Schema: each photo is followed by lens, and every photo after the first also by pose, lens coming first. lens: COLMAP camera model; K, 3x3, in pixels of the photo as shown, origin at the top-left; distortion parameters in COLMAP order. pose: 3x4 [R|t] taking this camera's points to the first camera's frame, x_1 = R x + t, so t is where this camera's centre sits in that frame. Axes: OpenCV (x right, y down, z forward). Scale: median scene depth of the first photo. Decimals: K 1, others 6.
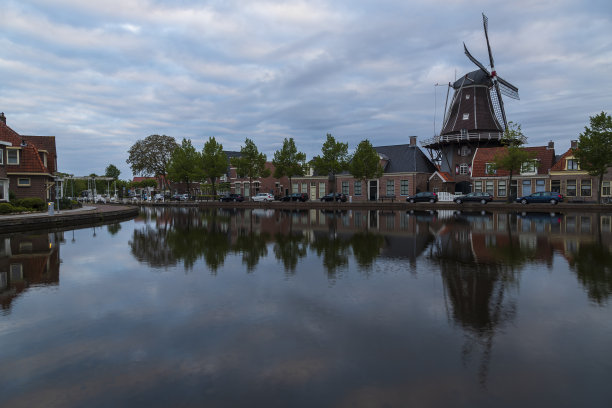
lens RADIAL K [[413.9, 0, 303.8], [0, 413.9, 207.3], [0, 0, 1]] dist [0.010419, 0.001705]
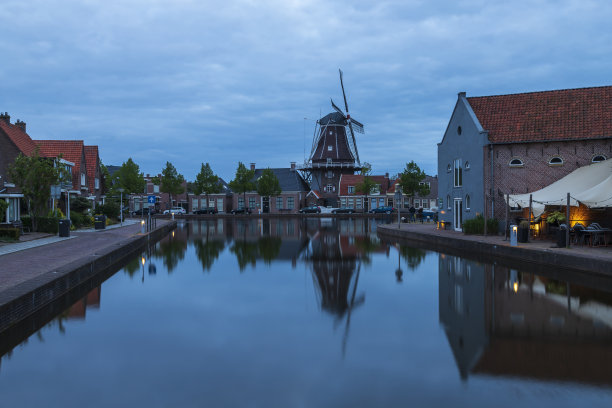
lens RADIAL K [[627.0, 0, 299.8], [0, 627.0, 206.5], [0, 0, 1]] dist [0.021545, 0.000000]
pose [[0.920950, -0.002530, 0.389673, -0.489160], [0.015276, 0.999445, -0.029614, 0.022740], [-0.389381, 0.033226, 0.920477, -0.810854]]
